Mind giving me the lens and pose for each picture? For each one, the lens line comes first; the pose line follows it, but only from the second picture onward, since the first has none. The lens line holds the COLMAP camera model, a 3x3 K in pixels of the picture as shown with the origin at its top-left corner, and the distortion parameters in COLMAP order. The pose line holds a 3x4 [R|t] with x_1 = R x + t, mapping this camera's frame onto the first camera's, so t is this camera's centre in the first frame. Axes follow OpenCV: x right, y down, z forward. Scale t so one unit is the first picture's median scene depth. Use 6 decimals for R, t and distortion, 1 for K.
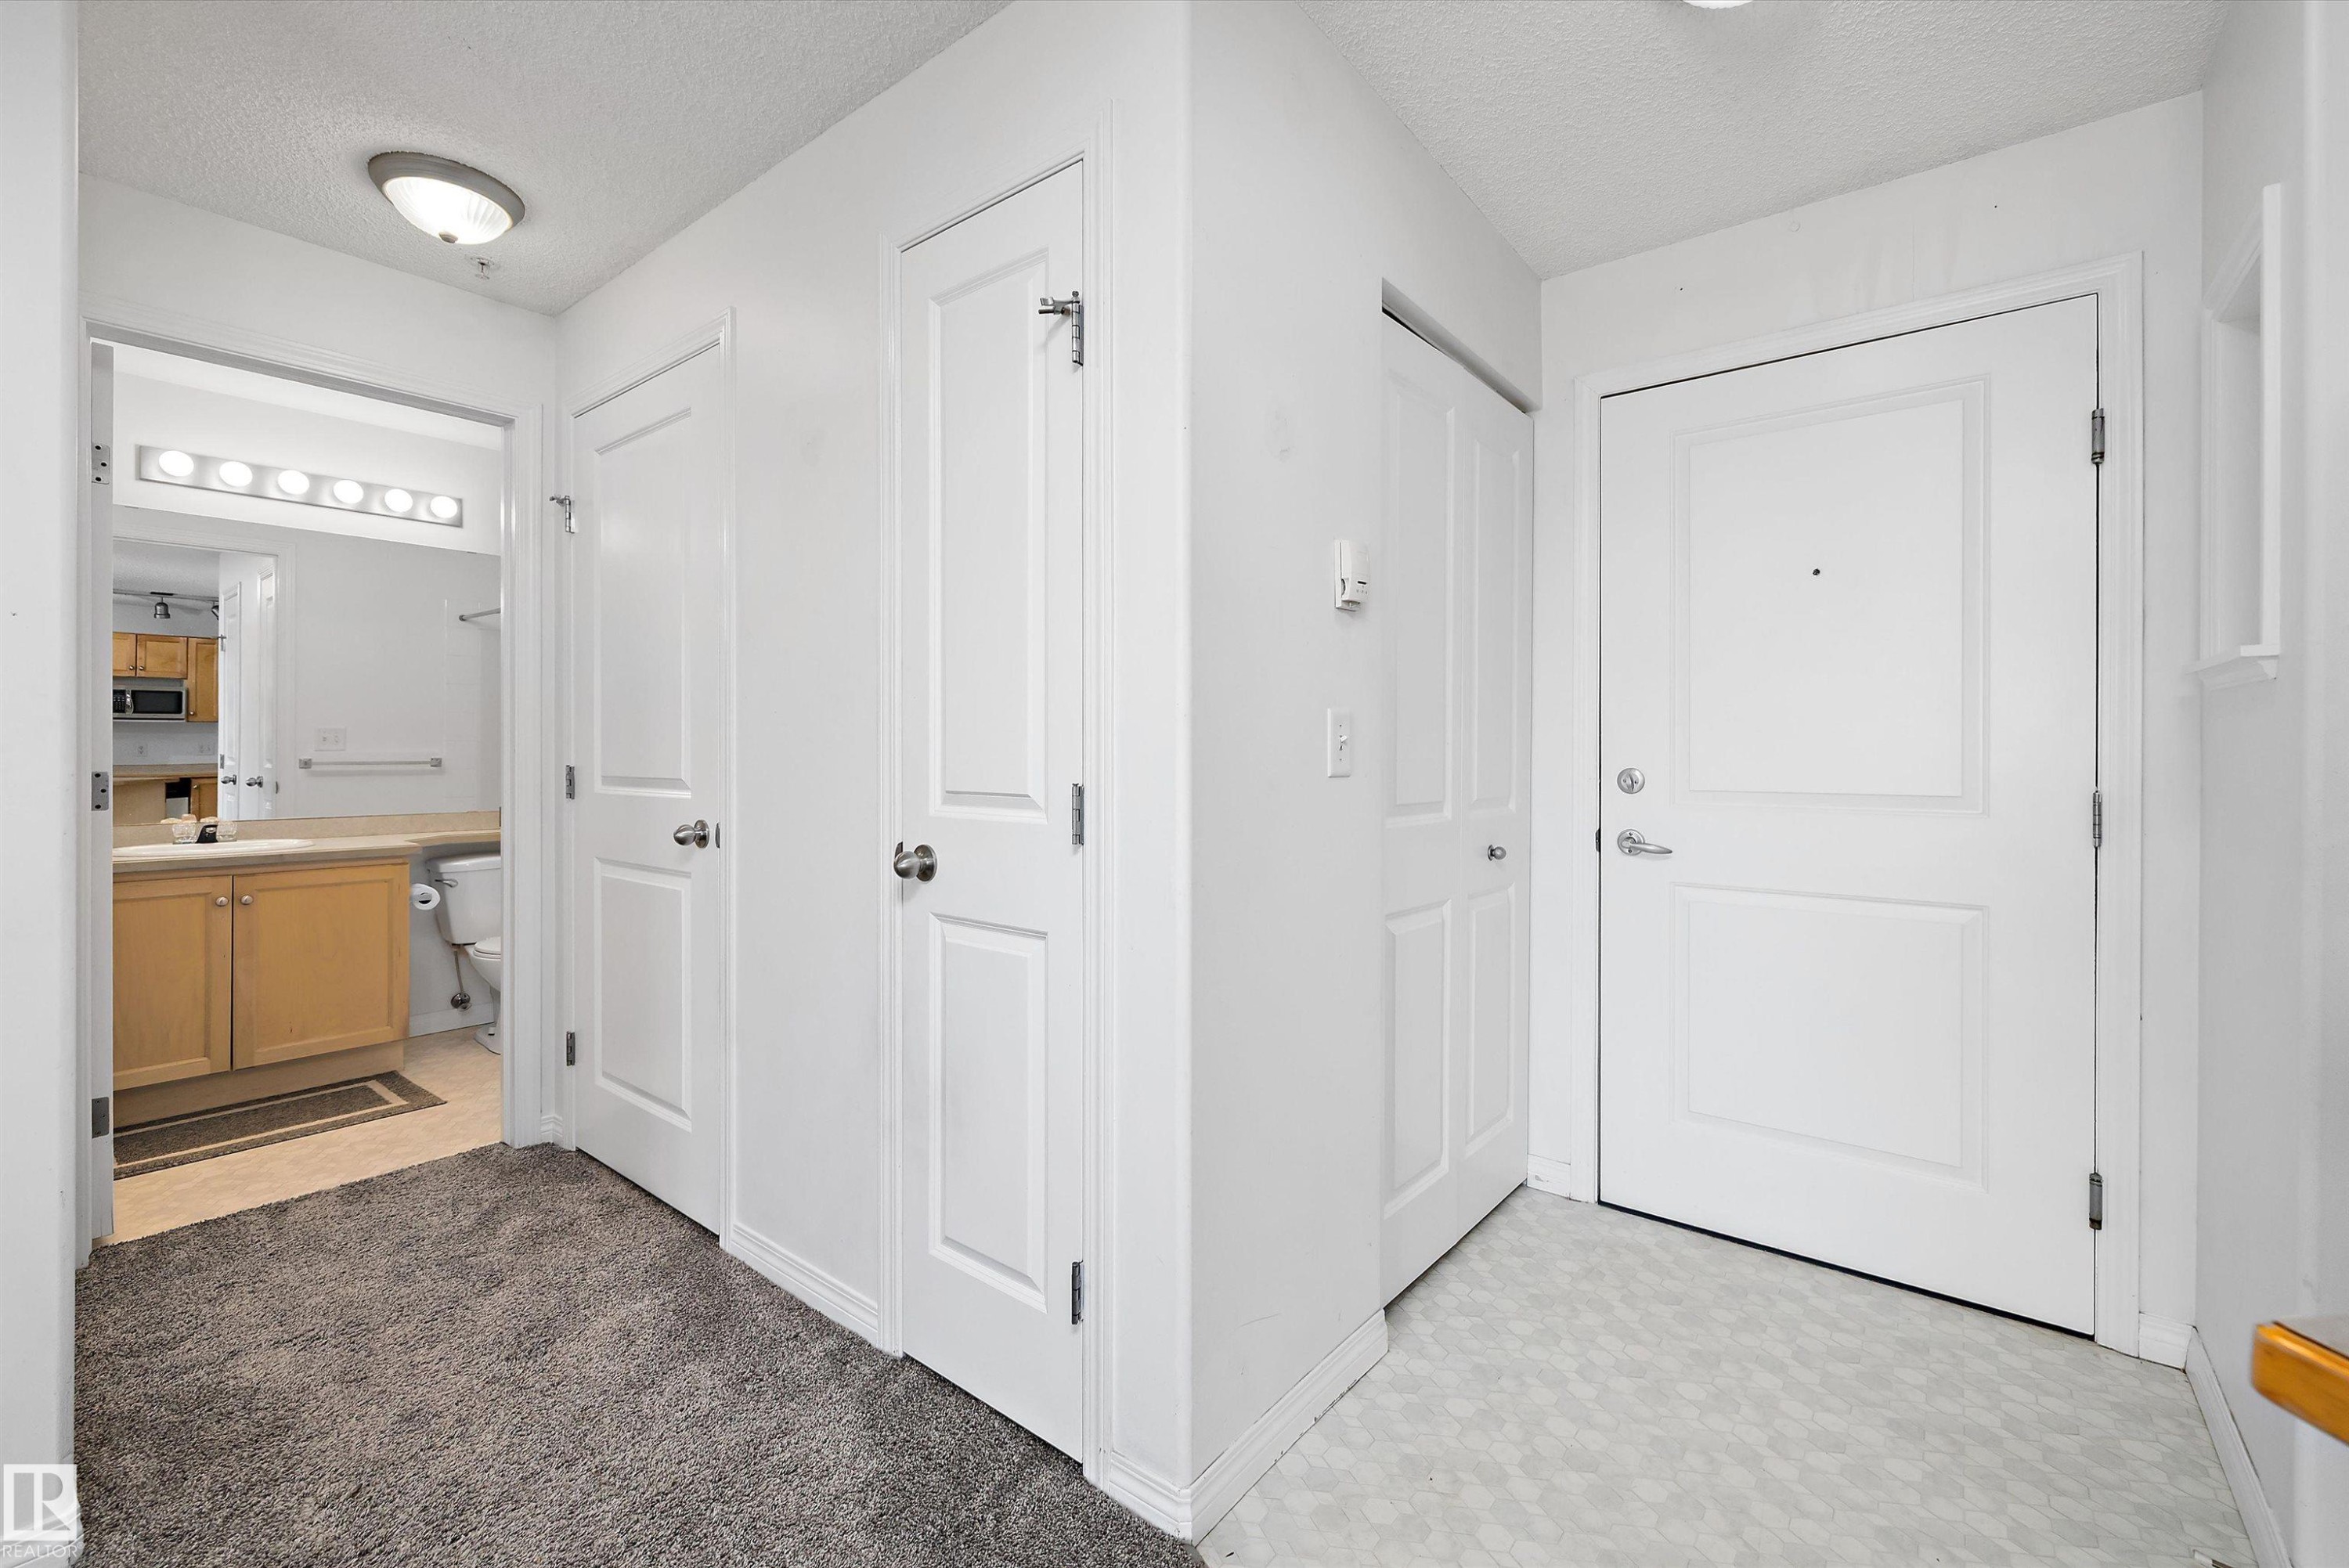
lens RADIAL K [[999.6, 0, 1153.0], [0, 999.6, 754.4], [0, 0, 1]] dist [0.003808, -0.001008]
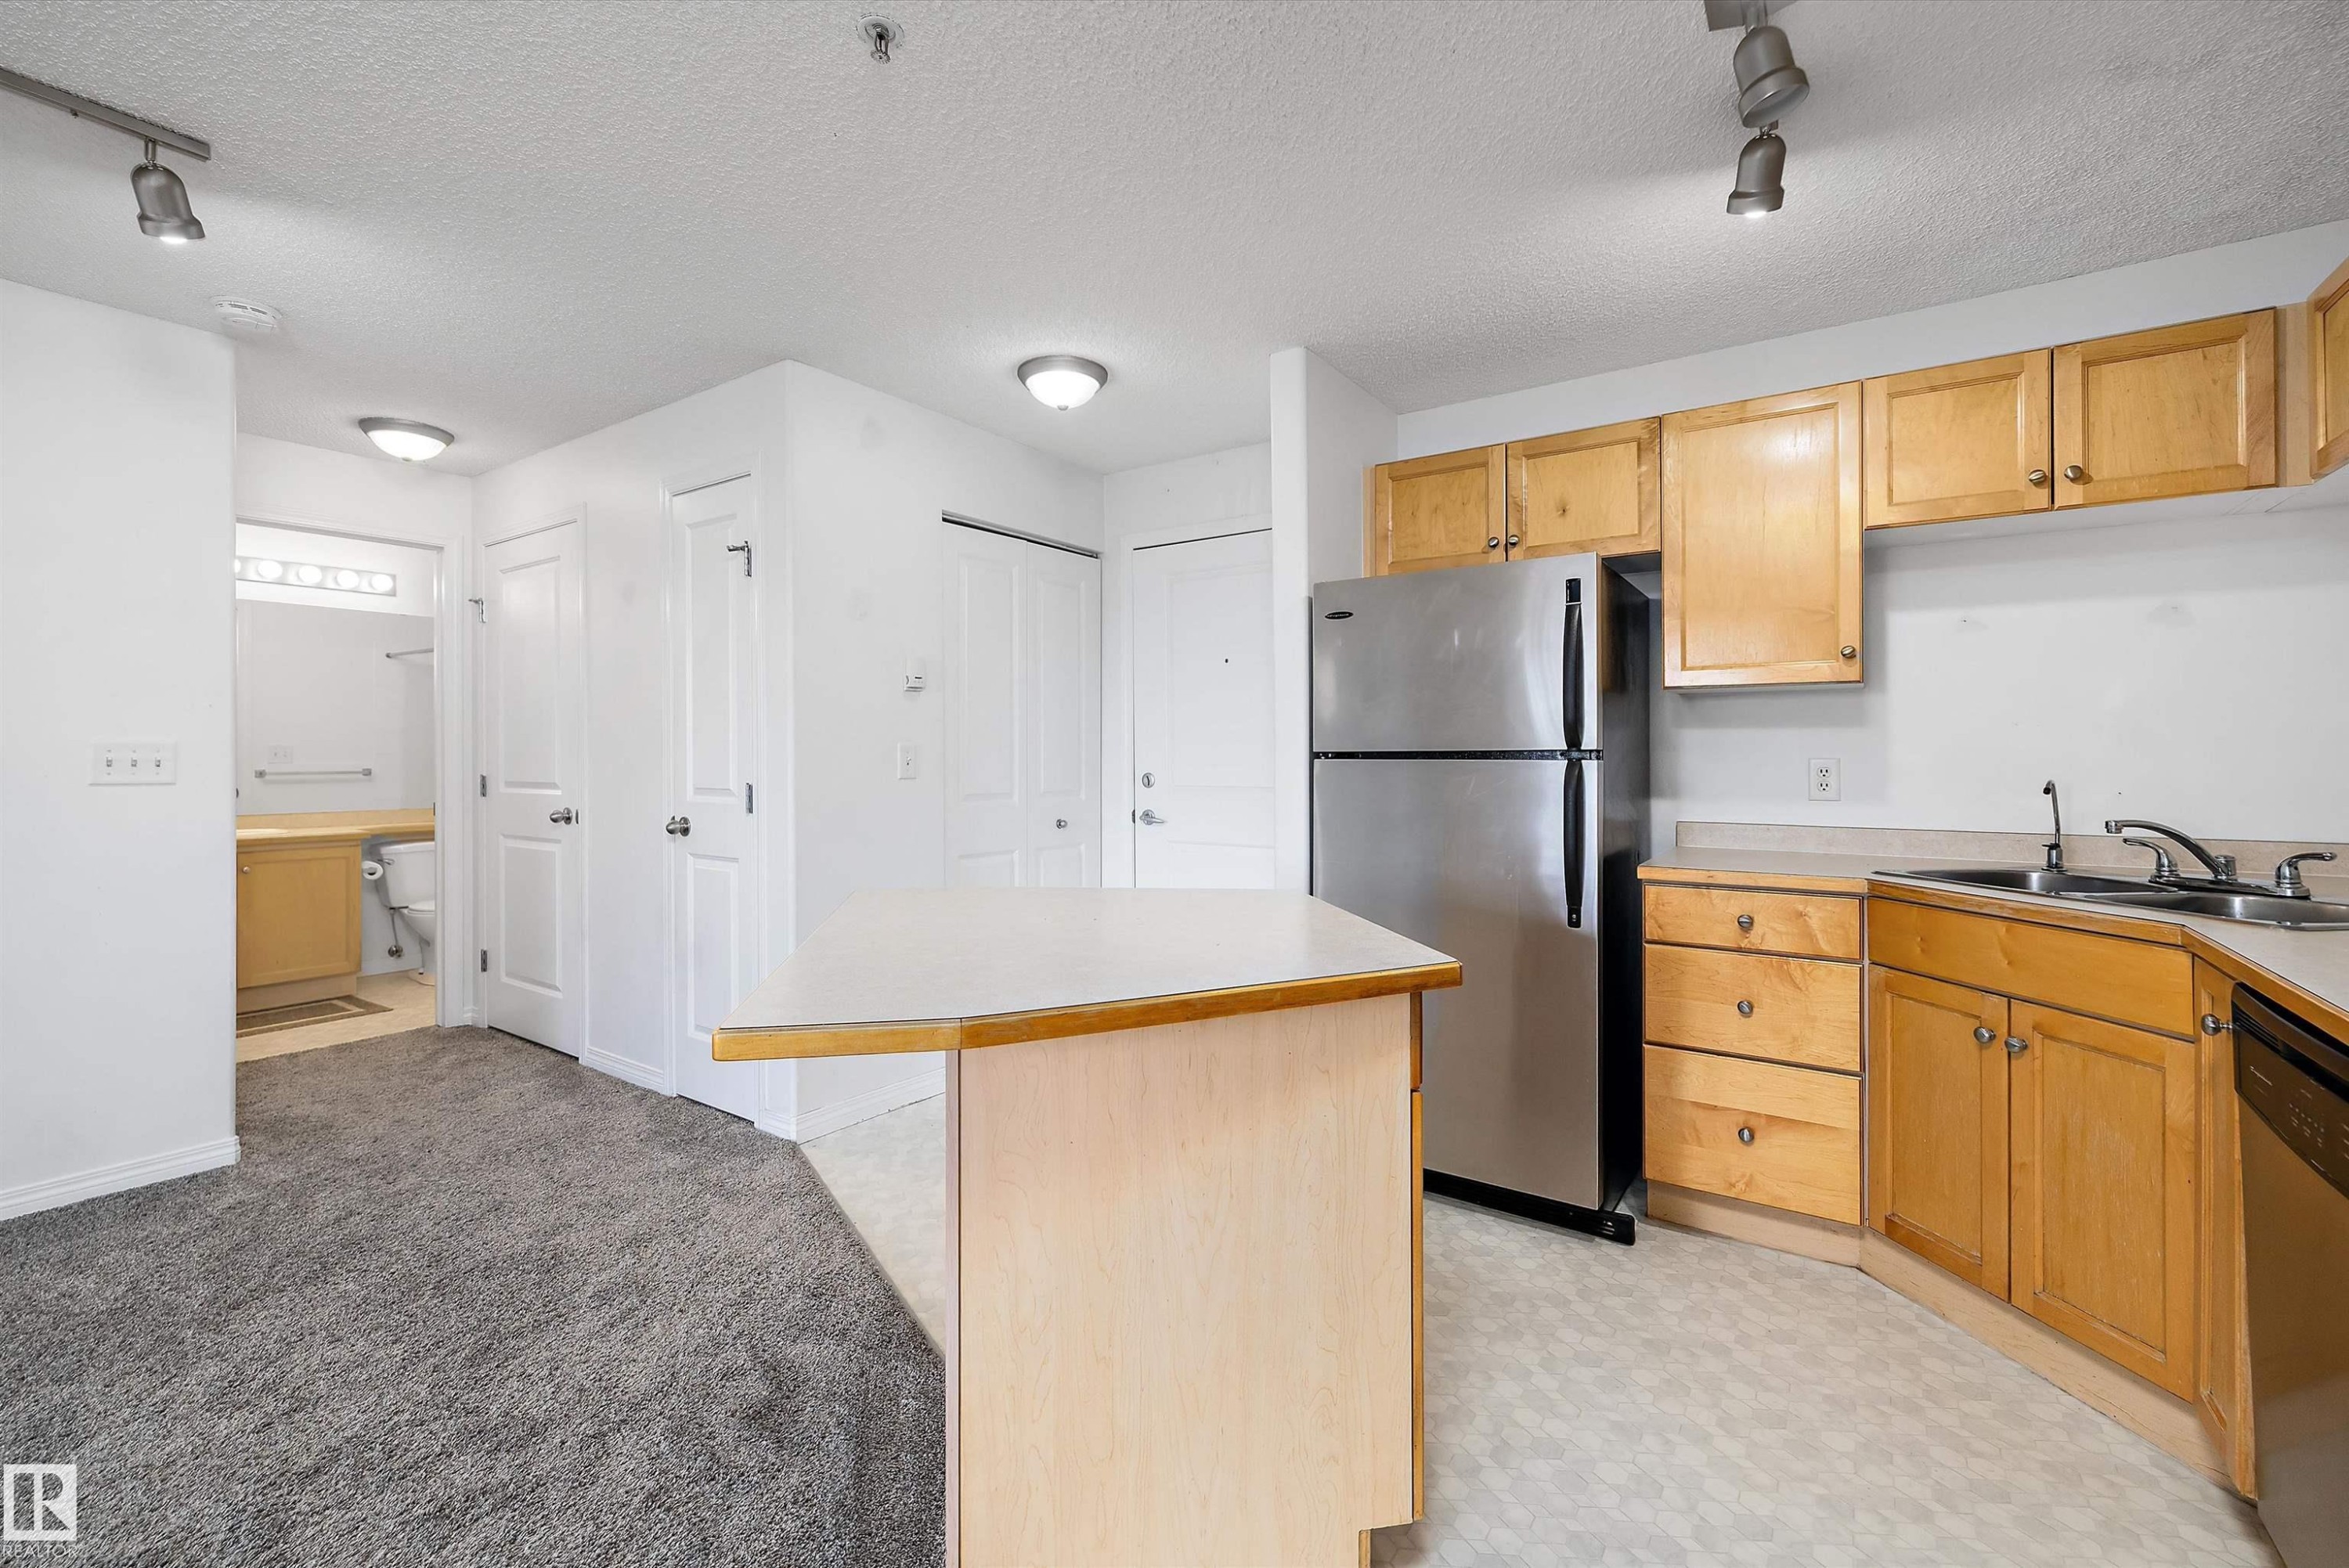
lens RADIAL K [[999.6, 0, 1167.4], [0, 999.6, 752.2], [0, 0, 1]] dist [0.003808, -0.001008]
pose [[0.996982, -0.005554, 0.077437, 0.296900], [0.005880, 0.999975, -0.003982, -0.009989], [-0.077413, 0.004425, 0.996989, -0.526987]]
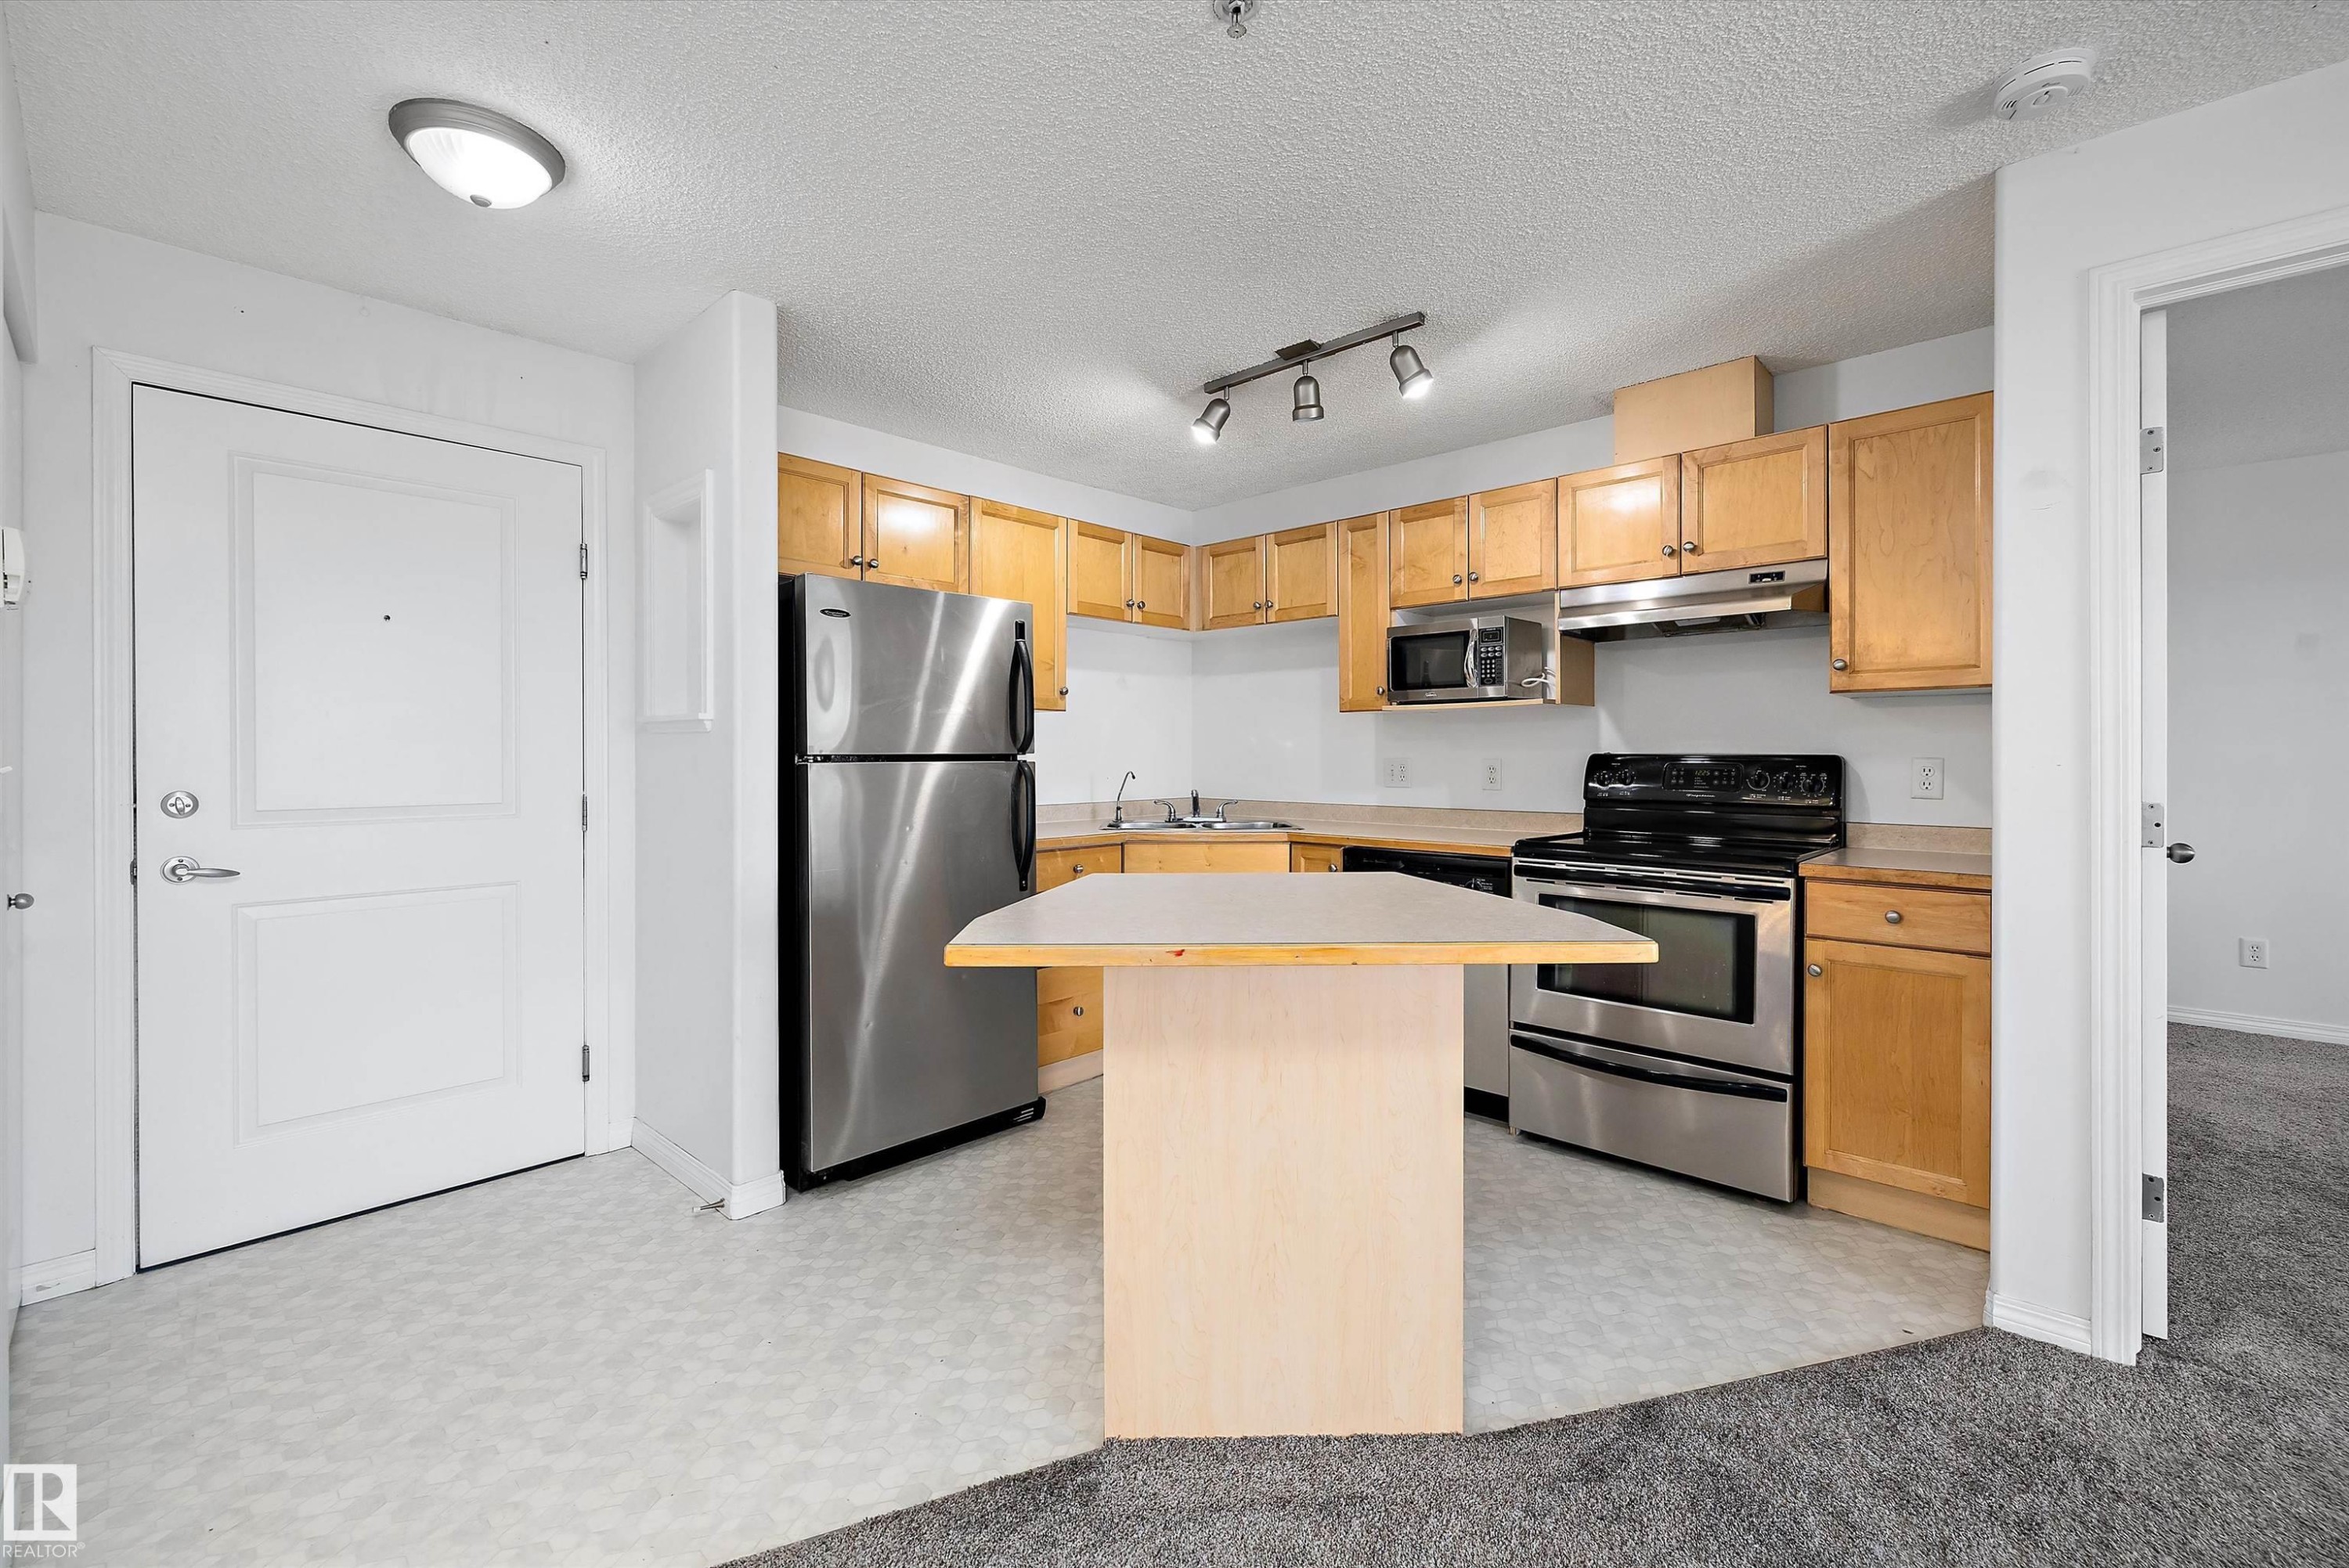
lens RADIAL K [[999.6, 0, 1192.2], [0, 999.6, 730.0], [0, 0, 1]] dist [0.003808, -0.001008]
pose [[0.059624, 0.021753, 0.997984, -0.309212], [0.004158, 0.999748, -0.022040, -0.014046], [-0.998212, 0.005464, 0.059519, -0.008177]]
